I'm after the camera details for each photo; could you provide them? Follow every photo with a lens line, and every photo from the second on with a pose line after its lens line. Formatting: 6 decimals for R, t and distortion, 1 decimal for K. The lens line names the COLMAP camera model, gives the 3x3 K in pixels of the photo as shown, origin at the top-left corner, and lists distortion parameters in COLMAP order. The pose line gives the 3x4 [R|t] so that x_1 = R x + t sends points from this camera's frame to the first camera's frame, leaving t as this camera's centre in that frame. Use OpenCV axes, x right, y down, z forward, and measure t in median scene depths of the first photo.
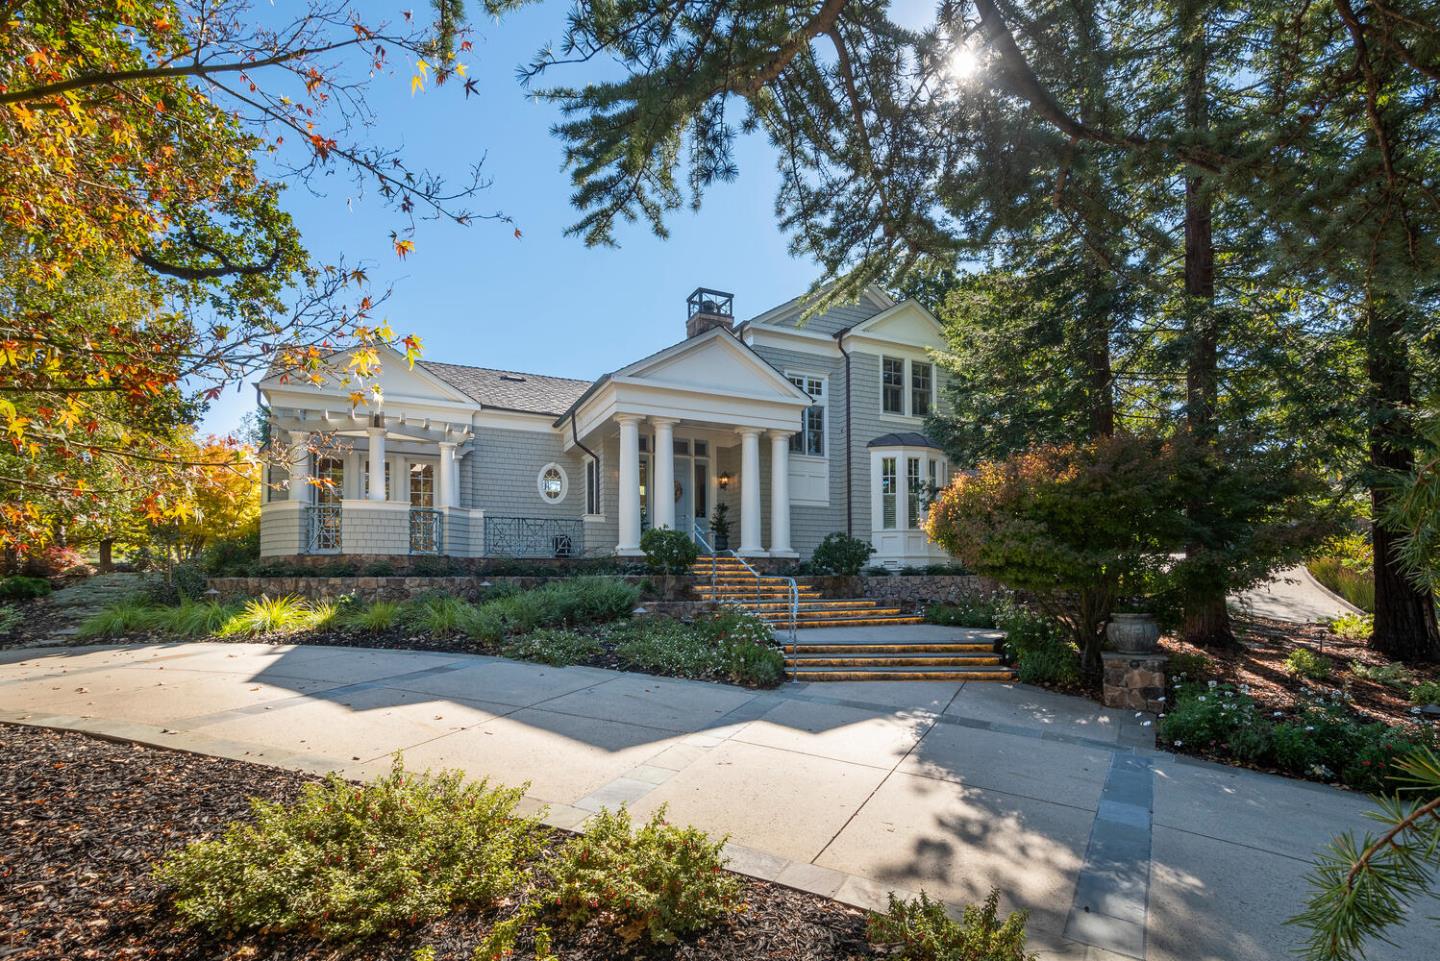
lens RADIAL K [[643.5, 0, 717.8], [0, 643.5, 524.5], [0, 0, 1]] dist [0.001980, 0.000249]
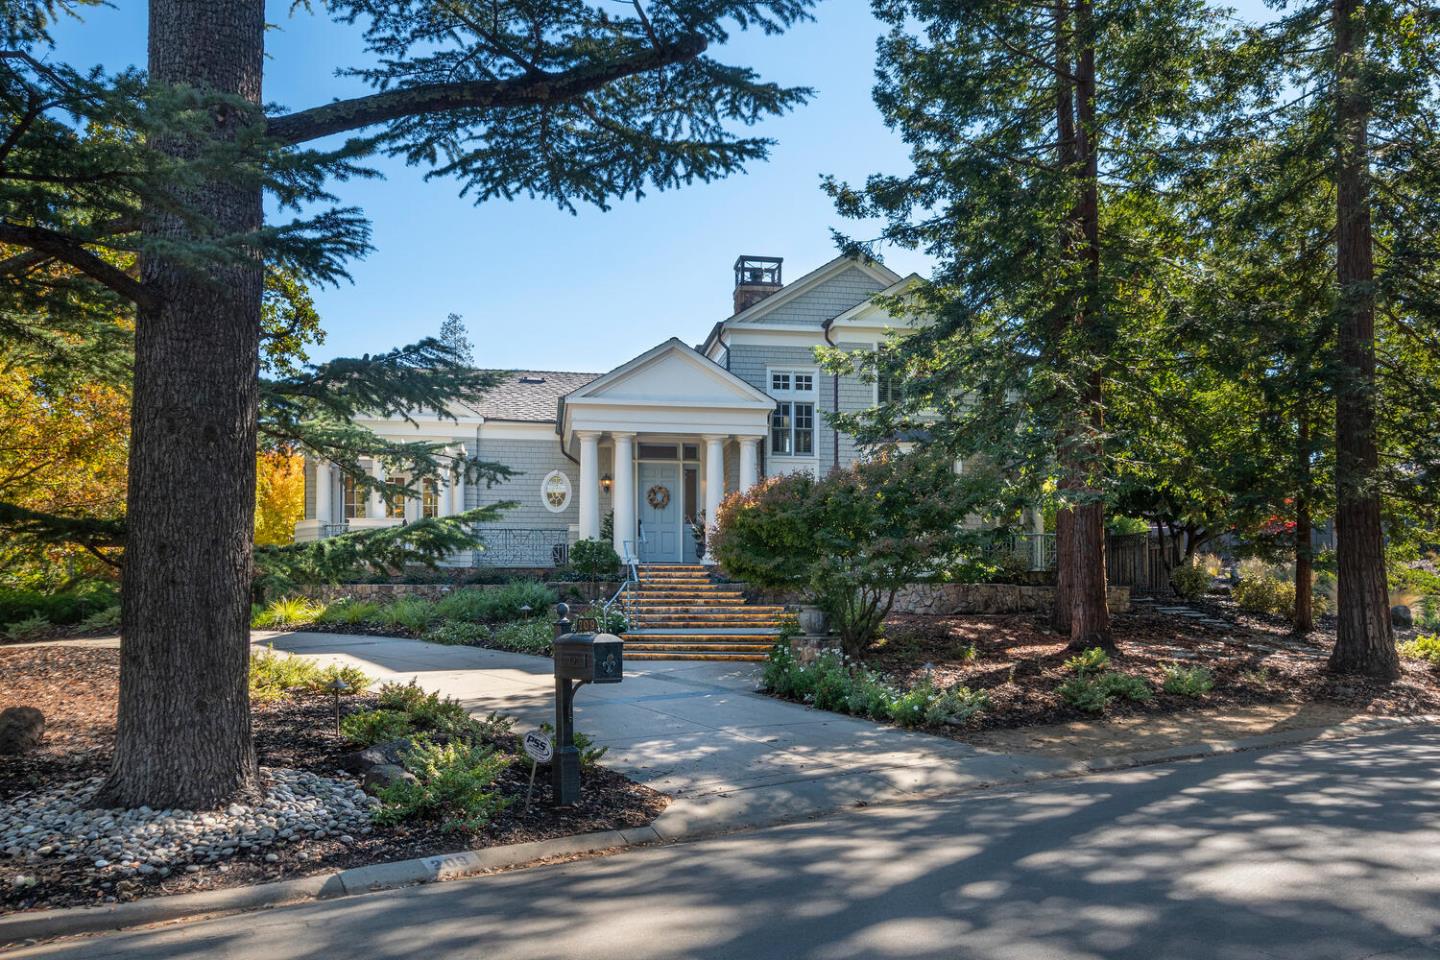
lens RADIAL K [[1009.0, 0, 720.5], [0, 1009.0, 496.2], [0, 0, 1]] dist [0.002387, -0.000277]
pose [[0.961214, -0.026547, -0.274525, 0.513865], [0.021811, 0.999556, -0.020290, -0.024613], [0.274941, 0.013515, 0.961366, -0.522316]]
